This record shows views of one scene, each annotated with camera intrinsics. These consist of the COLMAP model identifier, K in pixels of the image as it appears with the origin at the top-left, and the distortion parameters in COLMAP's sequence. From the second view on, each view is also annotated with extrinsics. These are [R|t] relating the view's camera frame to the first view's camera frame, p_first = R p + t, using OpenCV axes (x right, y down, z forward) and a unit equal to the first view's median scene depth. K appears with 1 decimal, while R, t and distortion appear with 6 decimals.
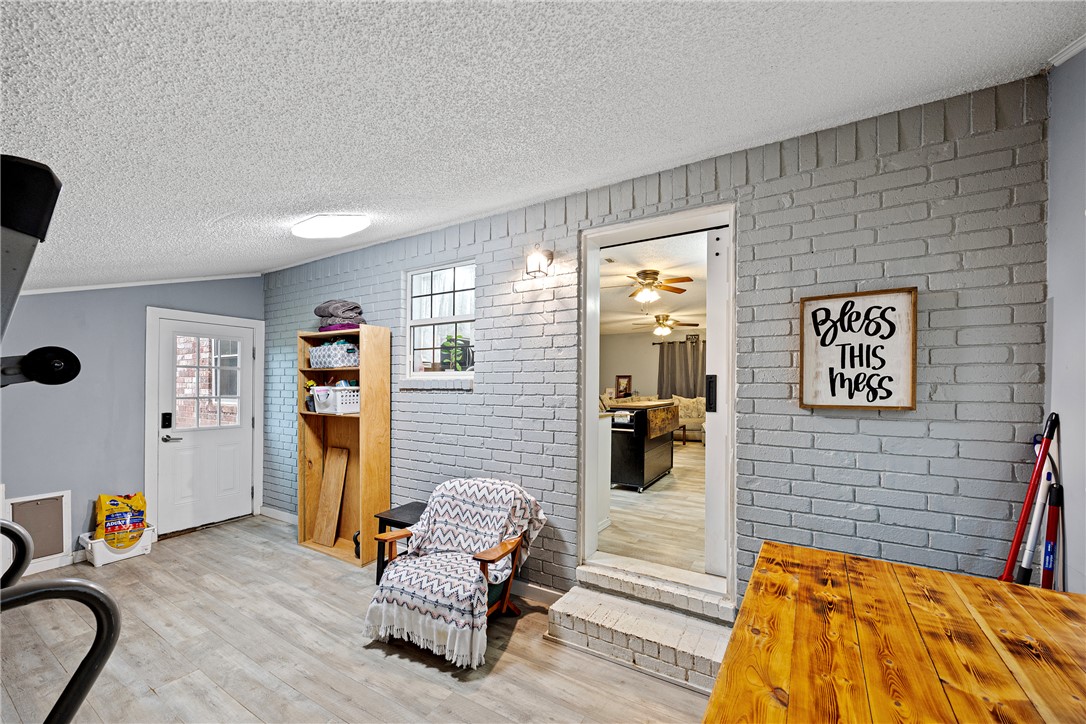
lens RADIAL K [[416.5, 0, 549.4], [0, 416.5, 383.6], [0, 0, 1]] dist [-0.002749, -0.000059]
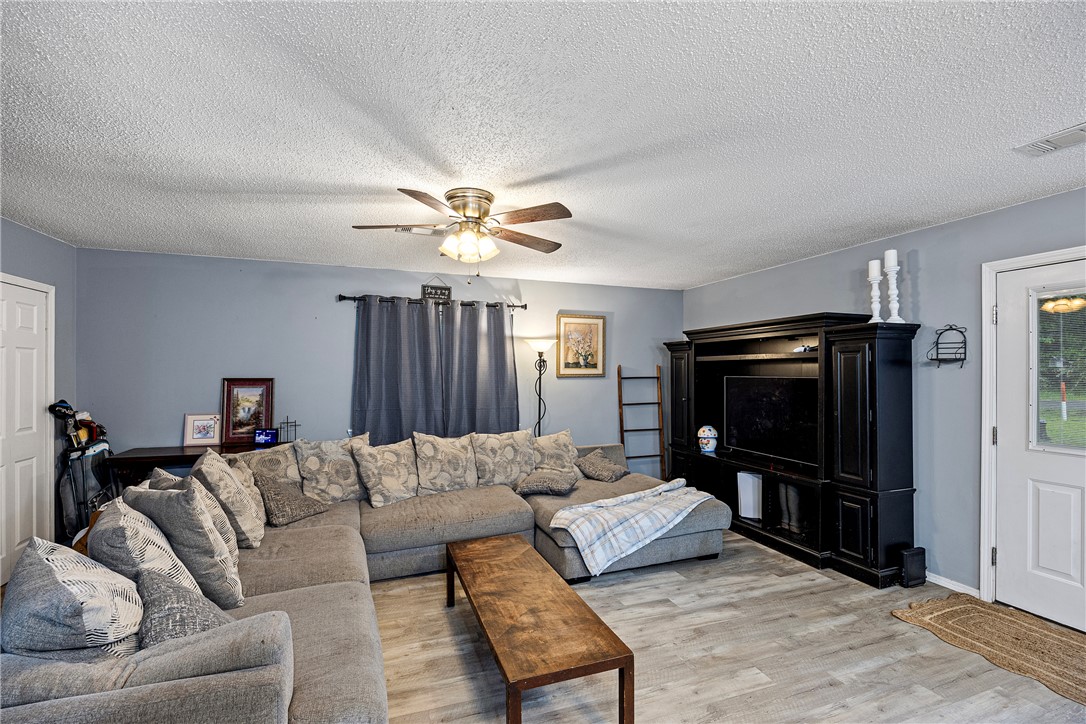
lens RADIAL K [[476.5, 0, 541.4], [0, 476.5, 373.5], [0, 0, 1]] dist [-0.022435, 0.003460]
pose [[0.628654, -0.002858, 0.777680, 0.022722], [-0.000385, 0.999992, 0.003986, -0.027551], [-0.777685, -0.002806, 0.628648, 0.594458]]
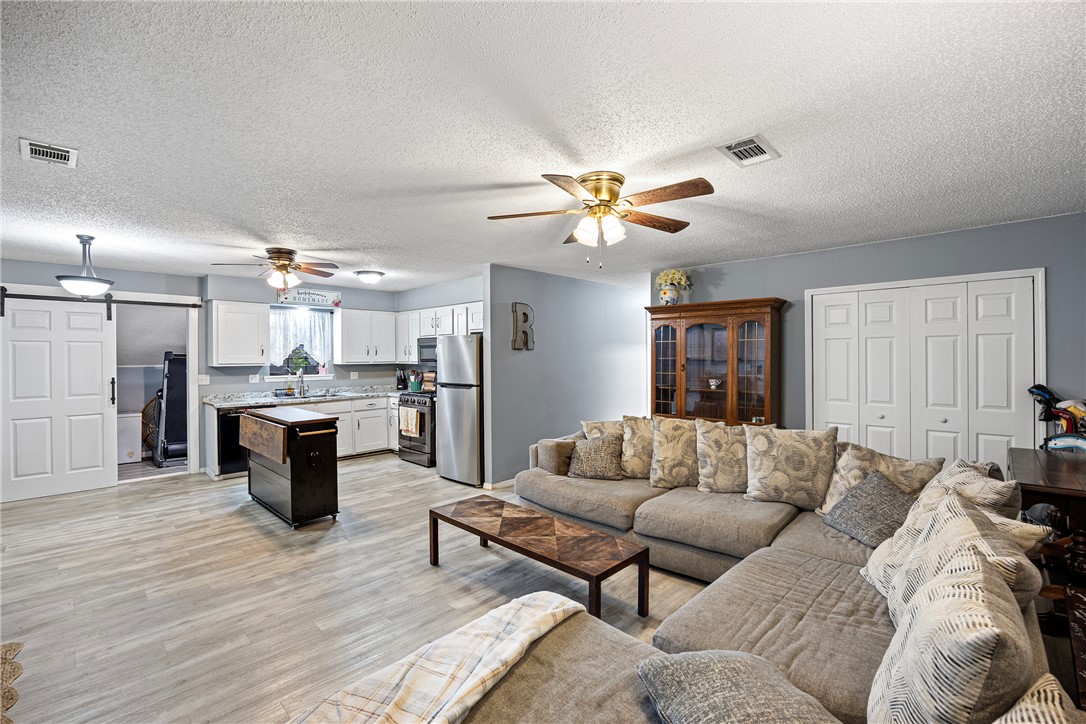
lens RADIAL K [[476.5, 0, 544.5], [0, 476.5, 358.3], [0, 0, 1]] dist [-0.022435, 0.003460]
pose [[-0.221660, 0.002318, -0.975121, 0.496826], [0.004185, 0.999990, 0.001426, -0.026790], [0.975115, -0.003764, -0.221668, 0.835243]]
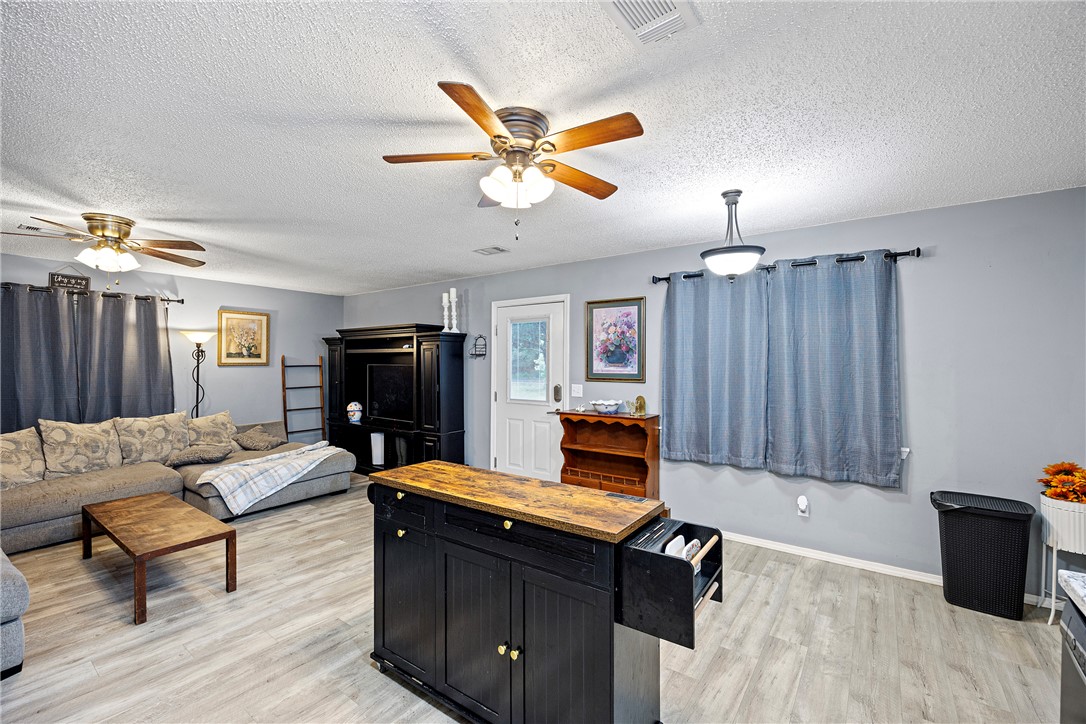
lens RADIAL K [[455.2, 0, 543.3], [0, 455.2, 361.3], [0, 0, 1]] dist [-0.011965, 0.000287]
pose [[0.080141, 0.000357, 0.996783, -0.088926], [-0.002671, 0.999996, -0.000144, -0.027755], [-0.996780, -0.002651, 0.080142, 0.459638]]
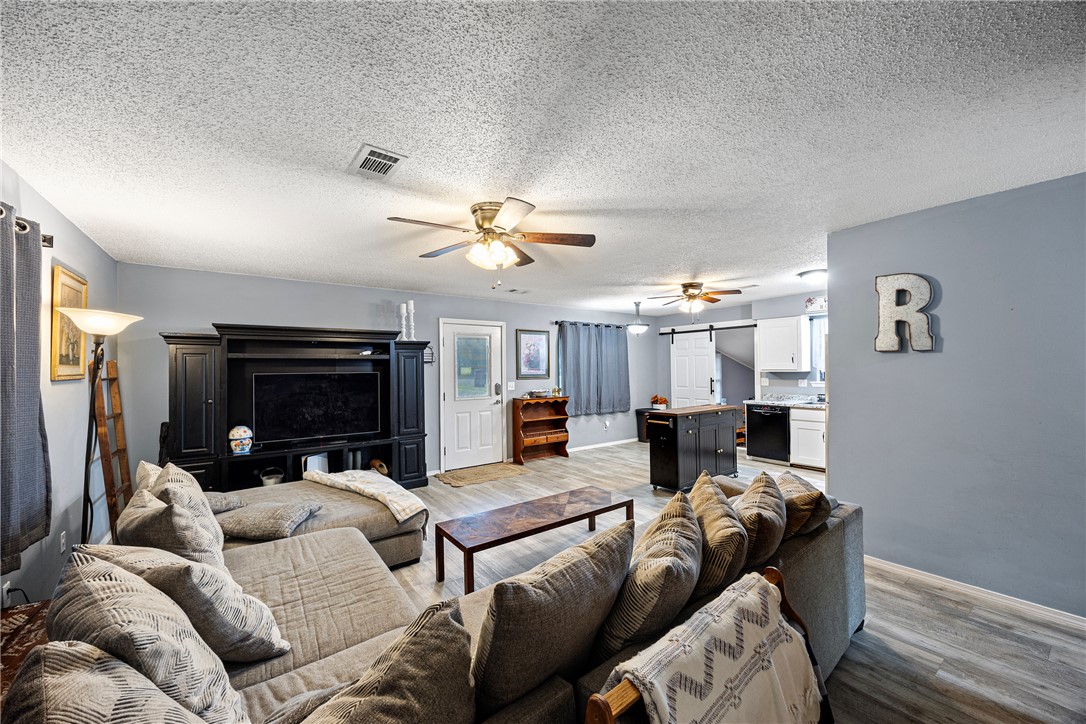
lens RADIAL K [[416.5, 0, 545.9], [0, 416.5, 365.5], [0, 0, 1]] dist [-0.002749, -0.000059]
pose [[-0.925065, 0.008260, 0.379718, 0.079224], [0.007395, 0.999966, -0.003738, -0.027295], [-0.379736, -0.000650, -0.925095, 1.046906]]
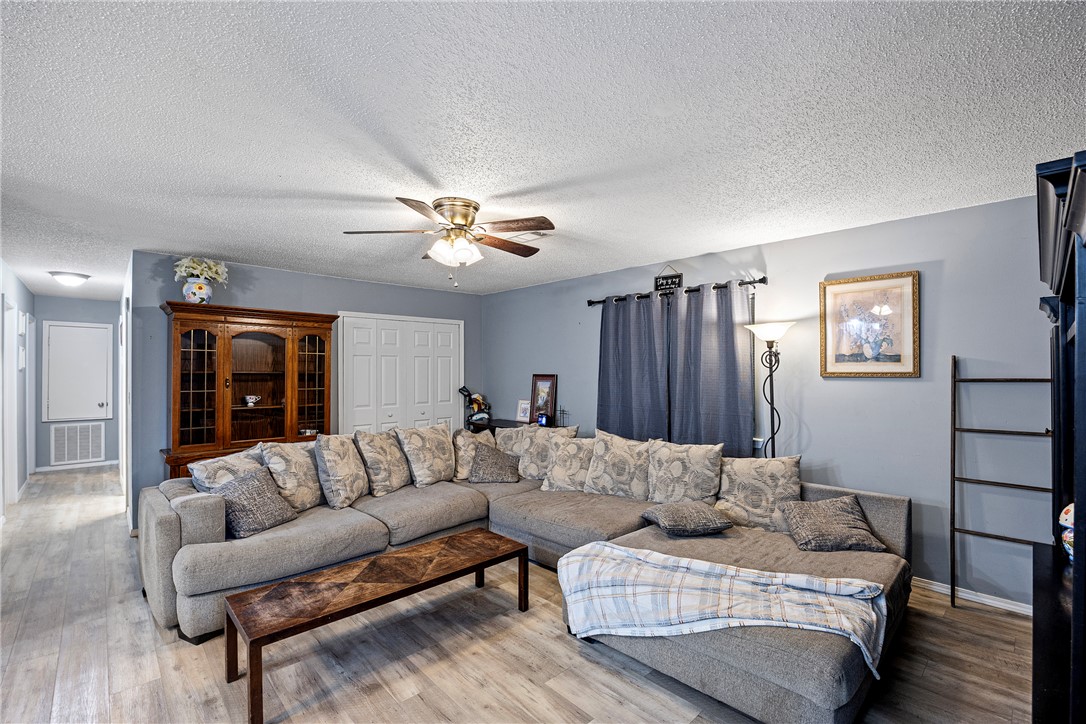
lens RADIAL K [[476.5, 0, 565.4], [0, 476.5, 371.0], [0, 0, 1]] dist [-0.022435, 0.003460]
pose [[0.972704, -0.001212, -0.232045, 0.352055], [0.002086, 0.999992, 0.003519, -0.027183], [0.232039, -0.003907, 0.972699, 0.527856]]
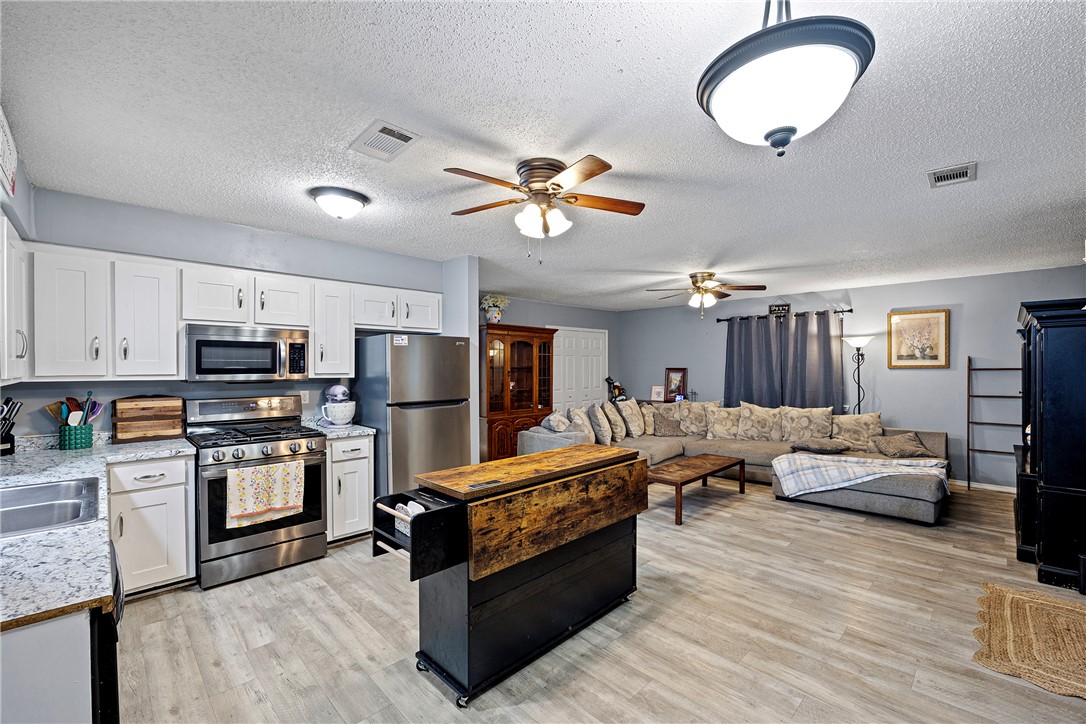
lens RADIAL K [[455.2, 0, 560.3], [0, 455.2, 372.7], [0, 0, 1]] dist [-0.011965, 0.000287]
pose [[0.975717, -0.001331, -0.219030, 0.169574], [0.004860, 0.999867, 0.015574, -0.026413], [0.218981, -0.016261, 0.975594, 0.252859]]
